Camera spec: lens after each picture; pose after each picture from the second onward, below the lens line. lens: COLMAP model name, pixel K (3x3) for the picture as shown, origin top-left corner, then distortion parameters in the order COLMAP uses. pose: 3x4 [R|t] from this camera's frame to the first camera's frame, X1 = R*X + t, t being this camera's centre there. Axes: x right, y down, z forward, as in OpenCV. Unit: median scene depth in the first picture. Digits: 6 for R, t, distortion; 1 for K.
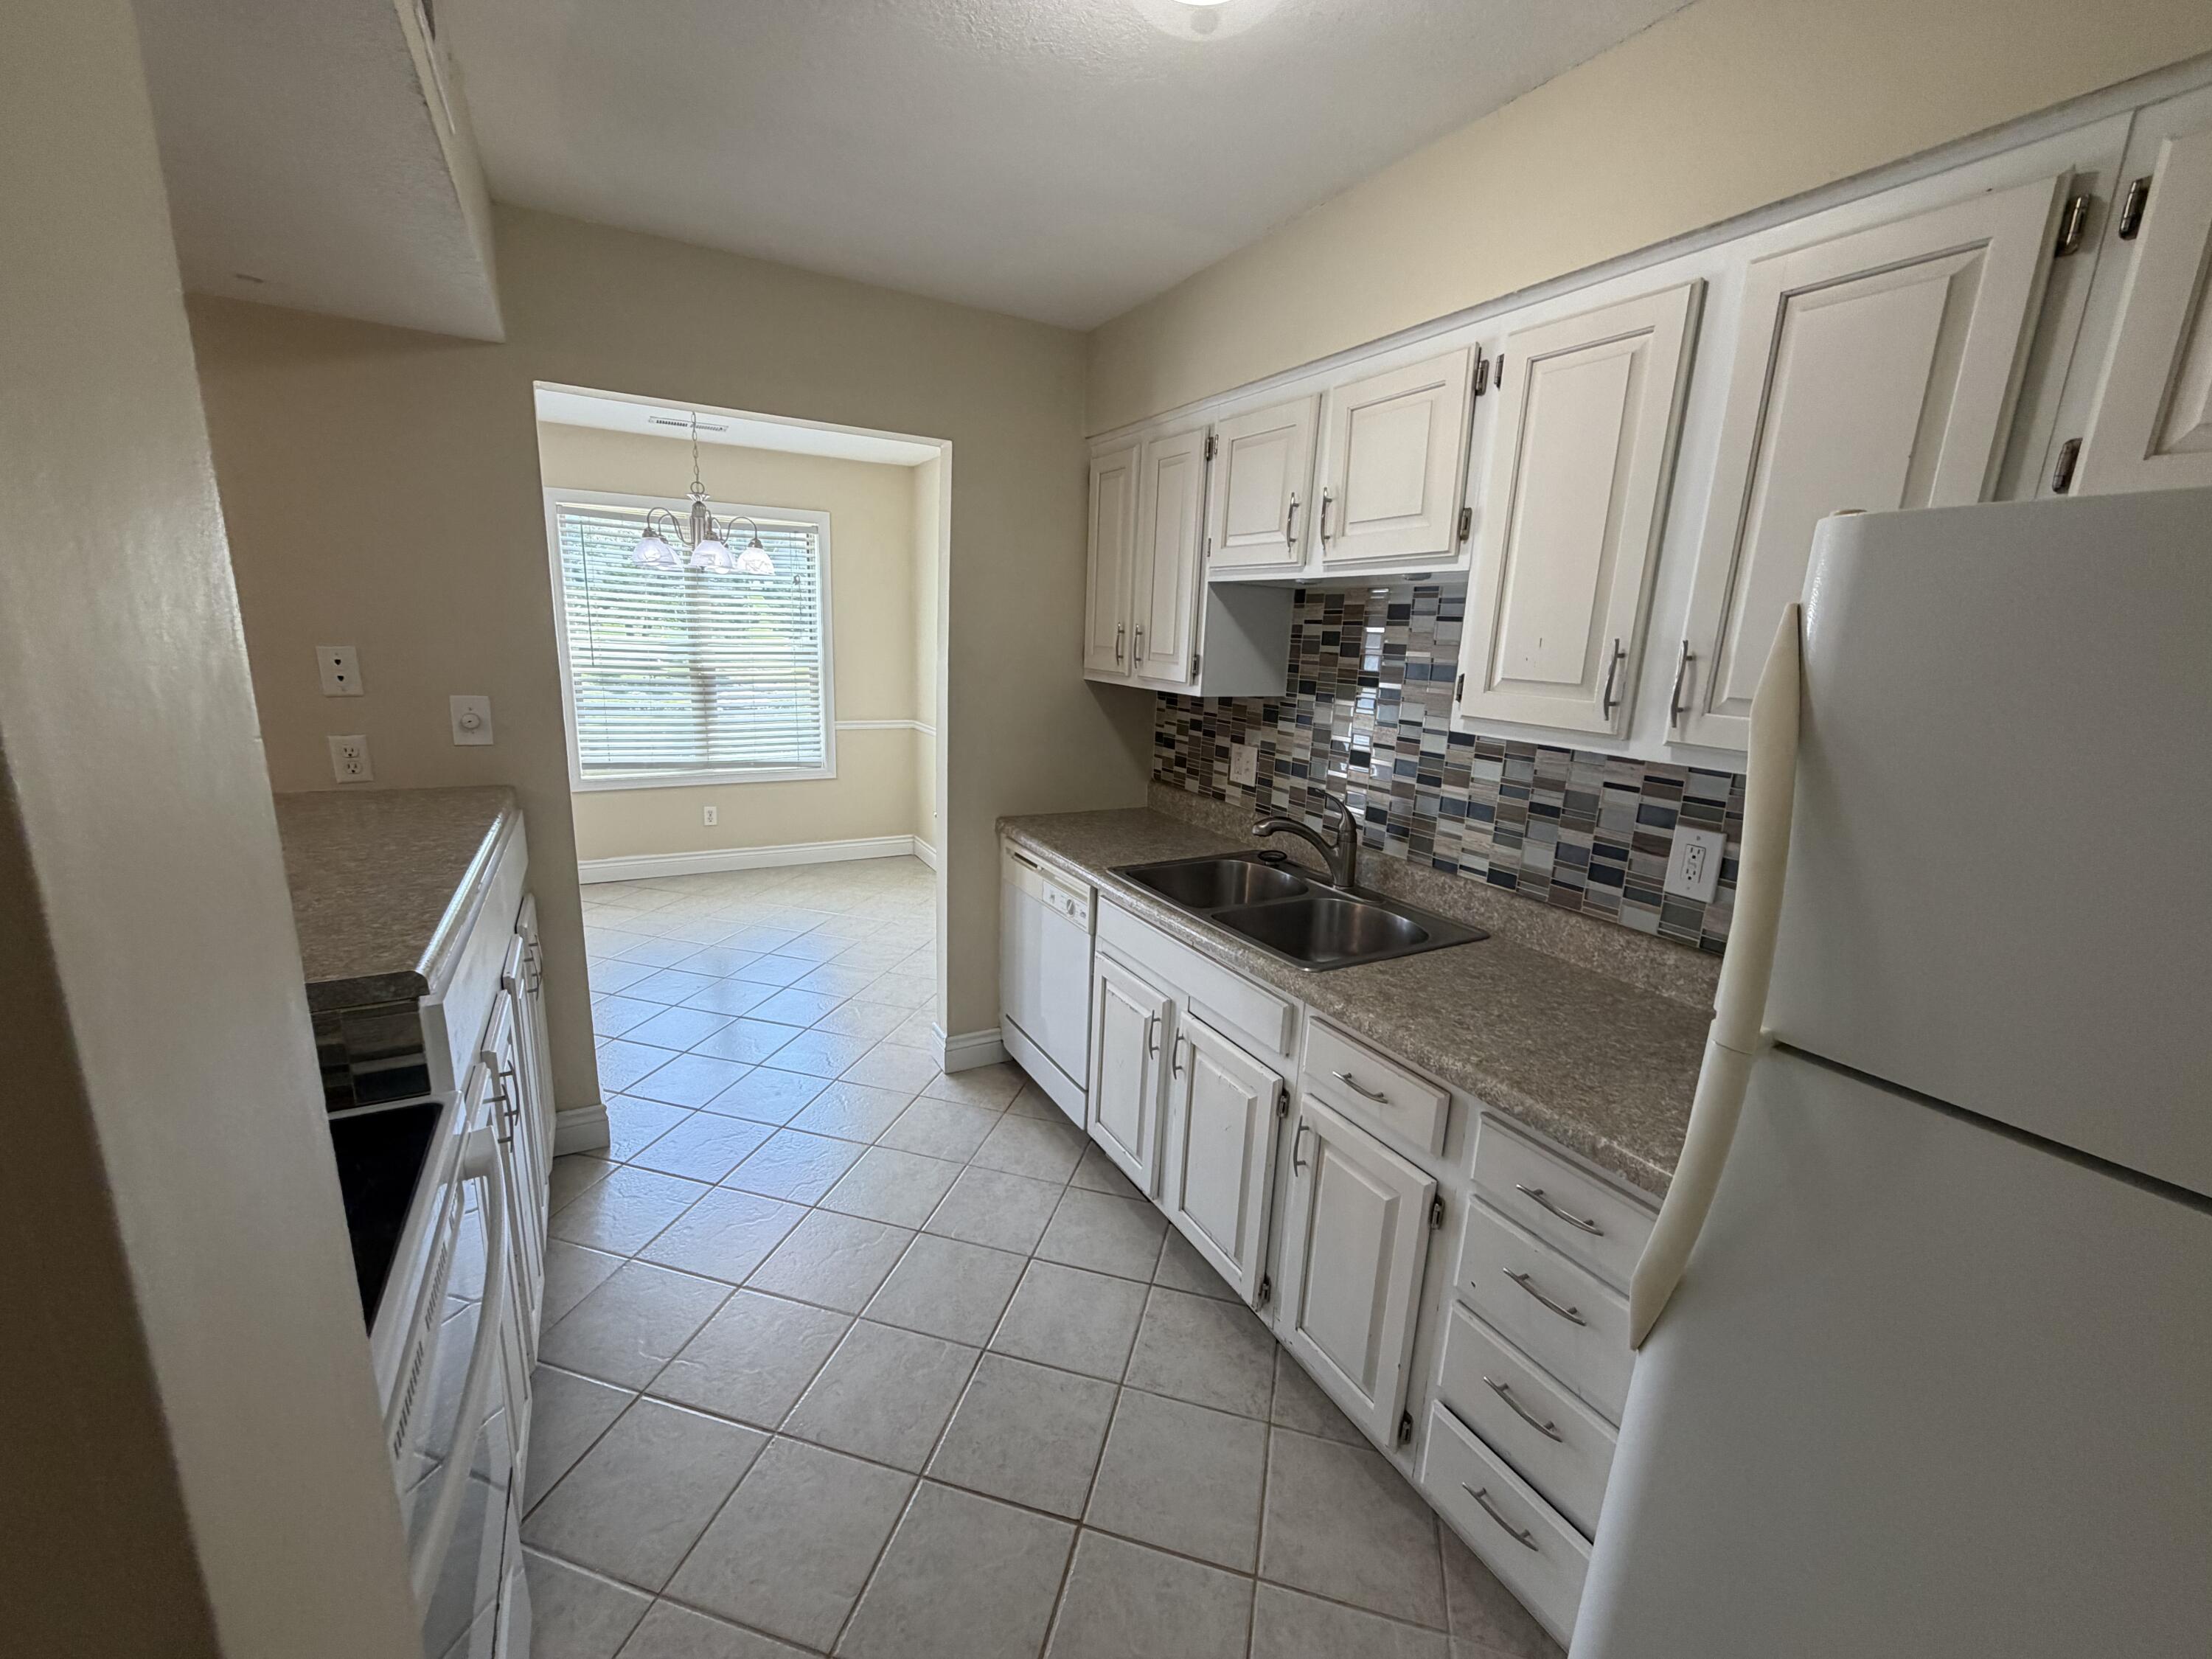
lens RADIAL K [[880.8, 0, 1104.7], [0, 880.8, 828.6], [0, 0, 1]] dist [-0.000704, -0.000440]
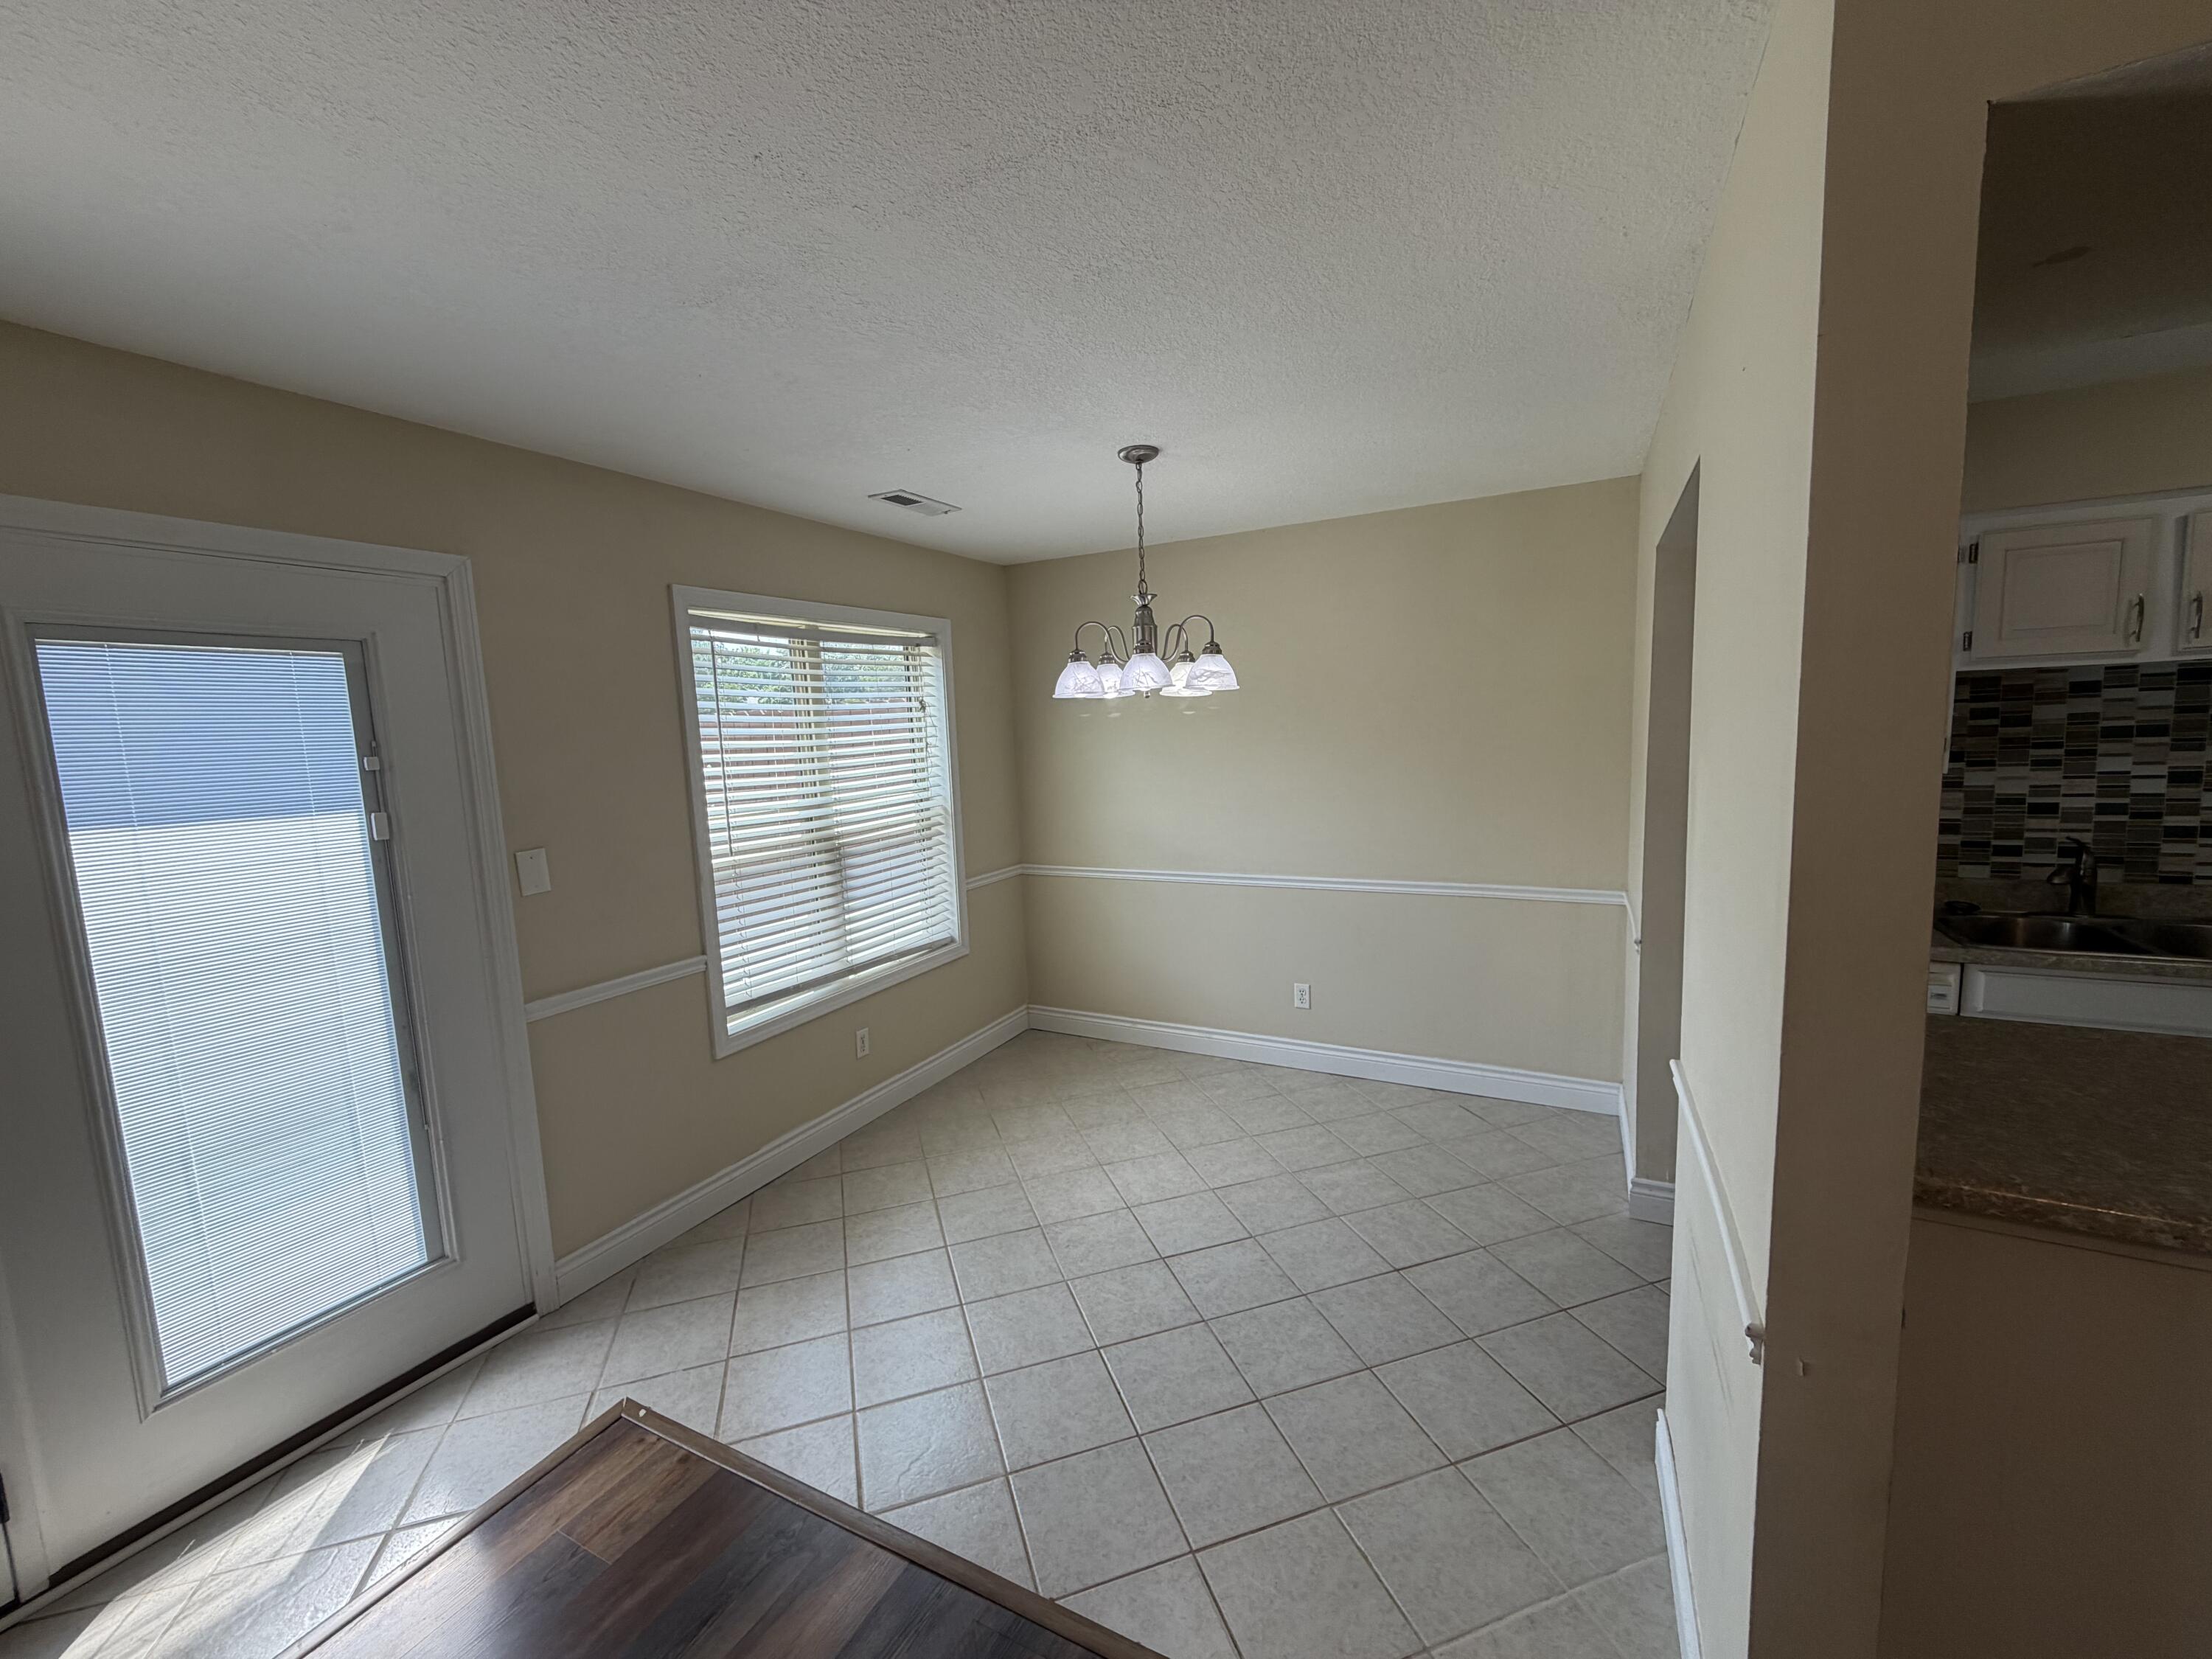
lens RADIAL K [[880.8, 0, 1102.1], [0, 880.8, 836.6], [0, 0, 1]] dist [-0.000704, -0.000440]
pose [[0.838424, -0.139654, 0.526823, -1.555105], [0.193946, 0.979791, -0.048929, -0.253945], [-0.509343, 0.143199, 0.848566, 0.701728]]
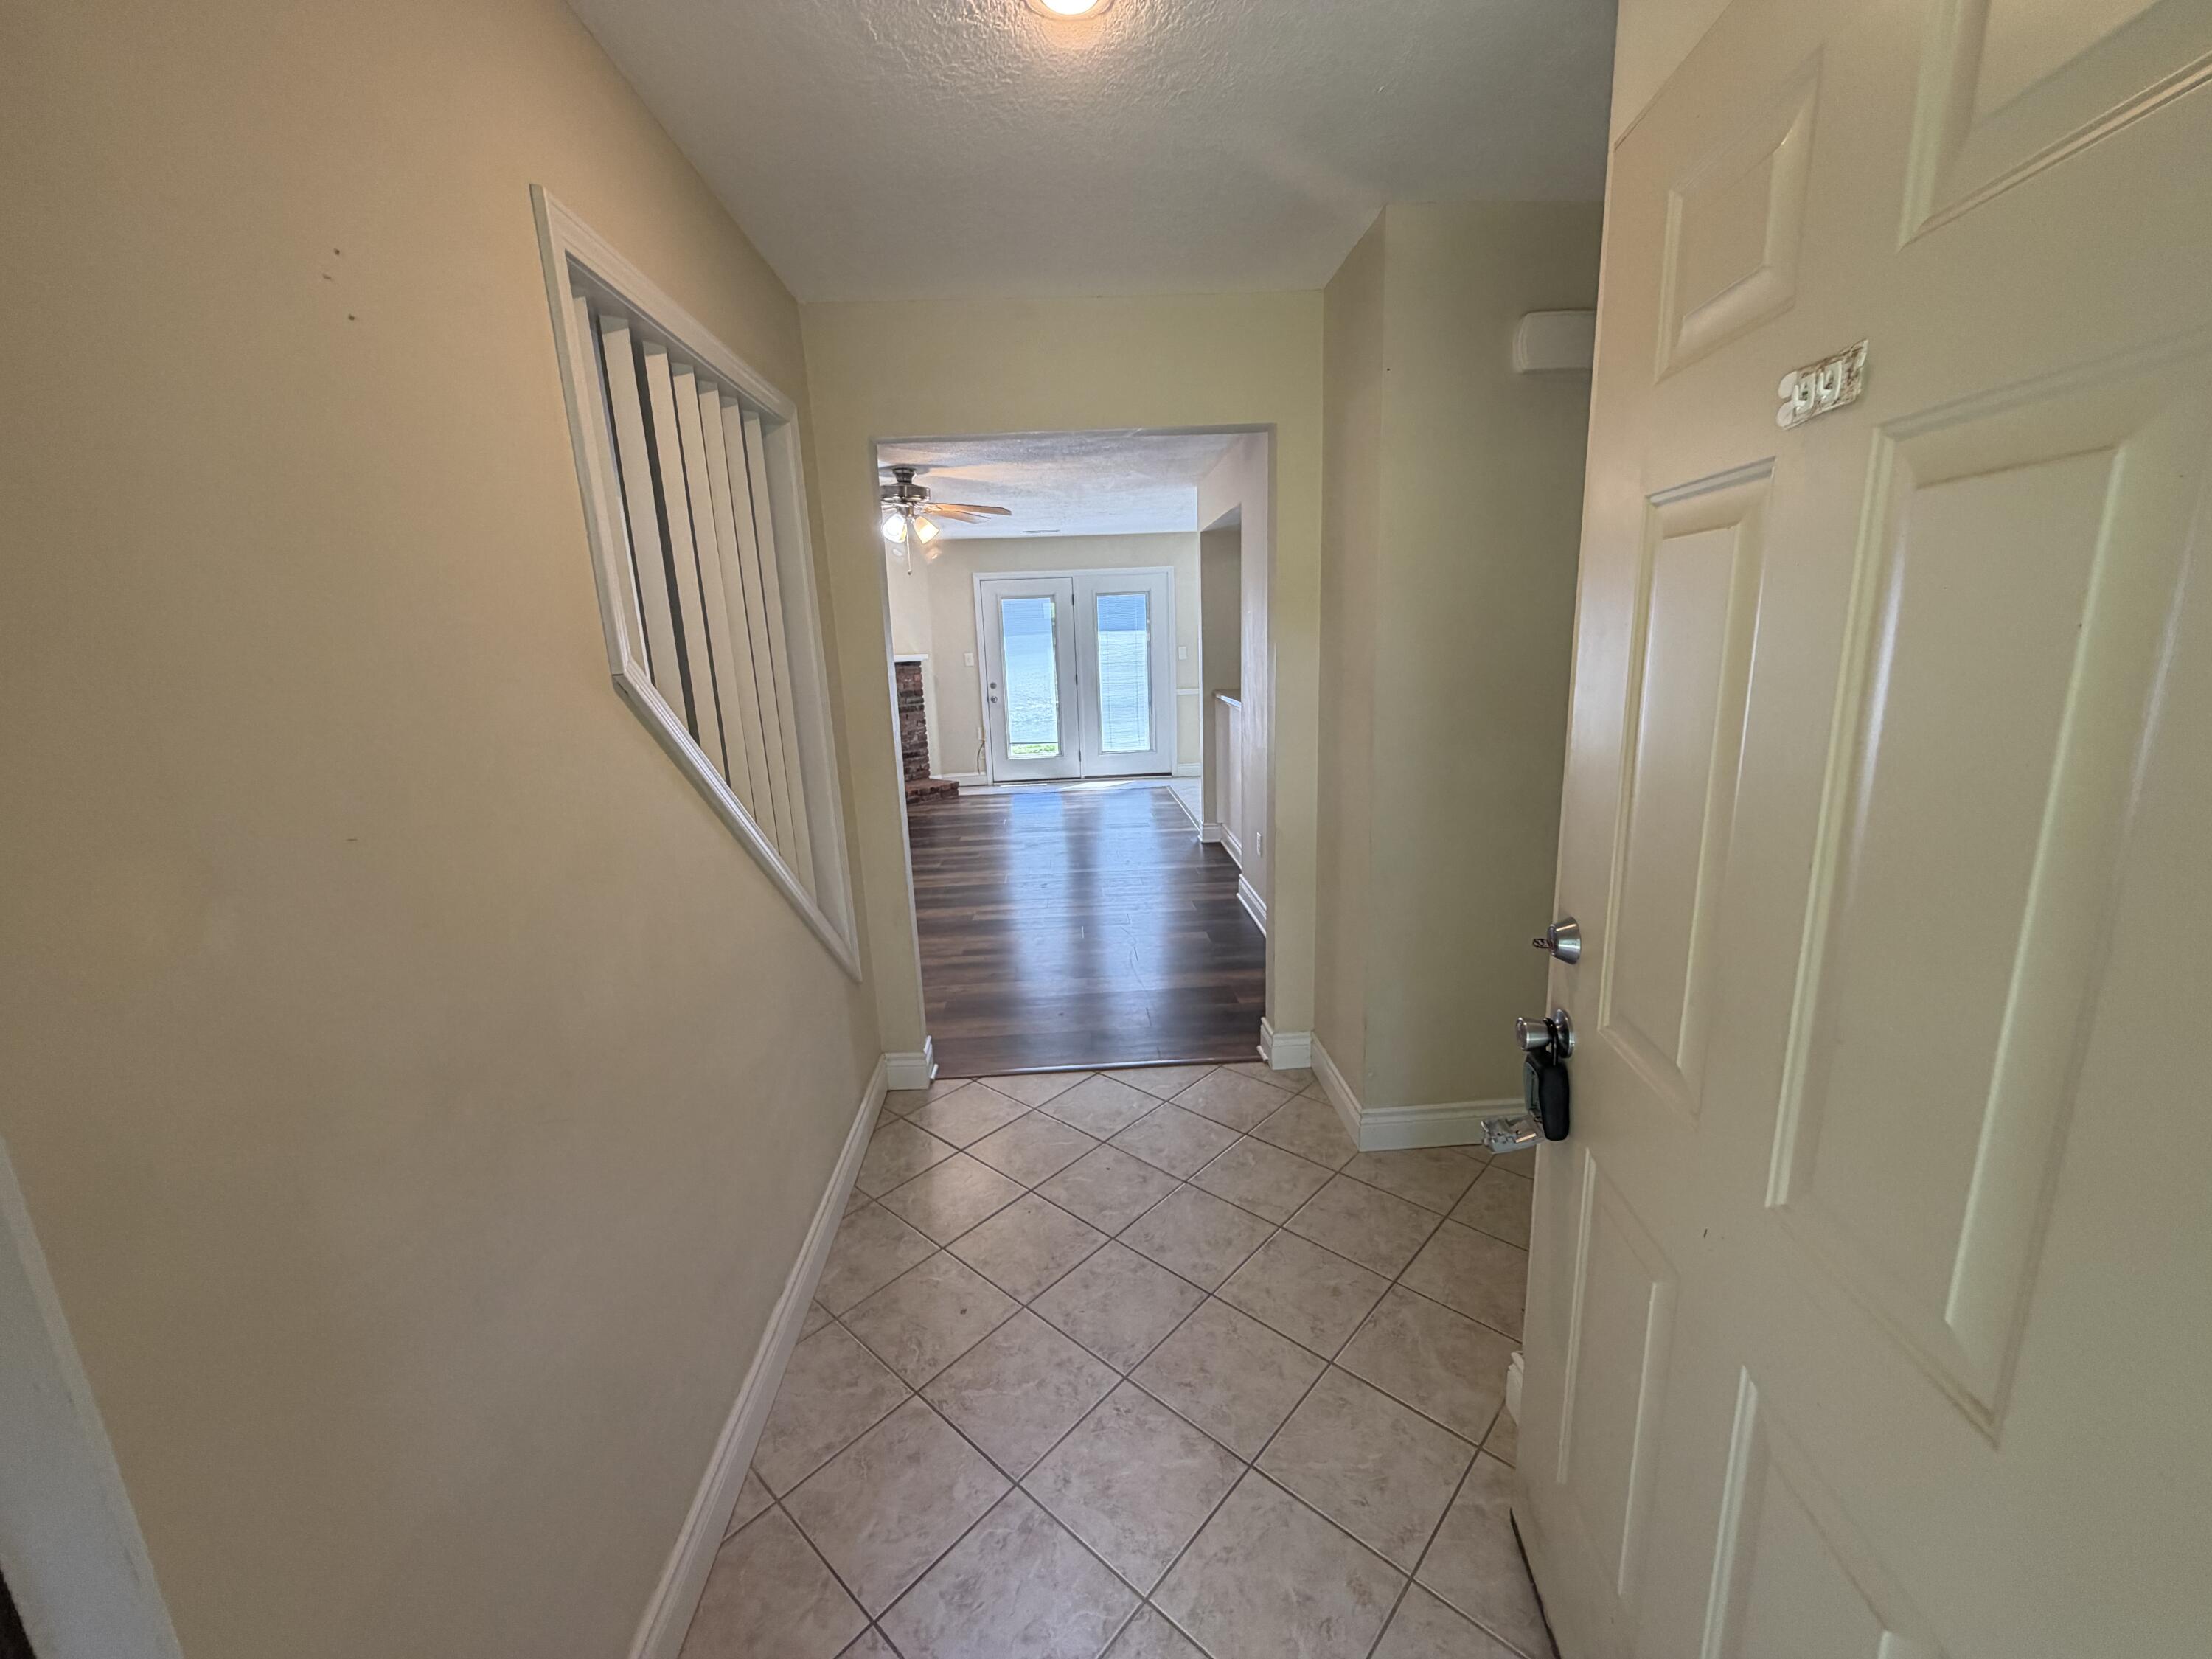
lens RADIAL K [[880.8, 0, 1103.7], [0, 880.8, 825.2], [0, 0, 1]] dist [-0.000704, -0.000440]
pose [[0.895092, 0.017440, -0.445539, -0.046631], [-0.021603, 0.999758, -0.004266, 0.427196], [0.445357, 0.013443, 0.895252, -1.800181]]
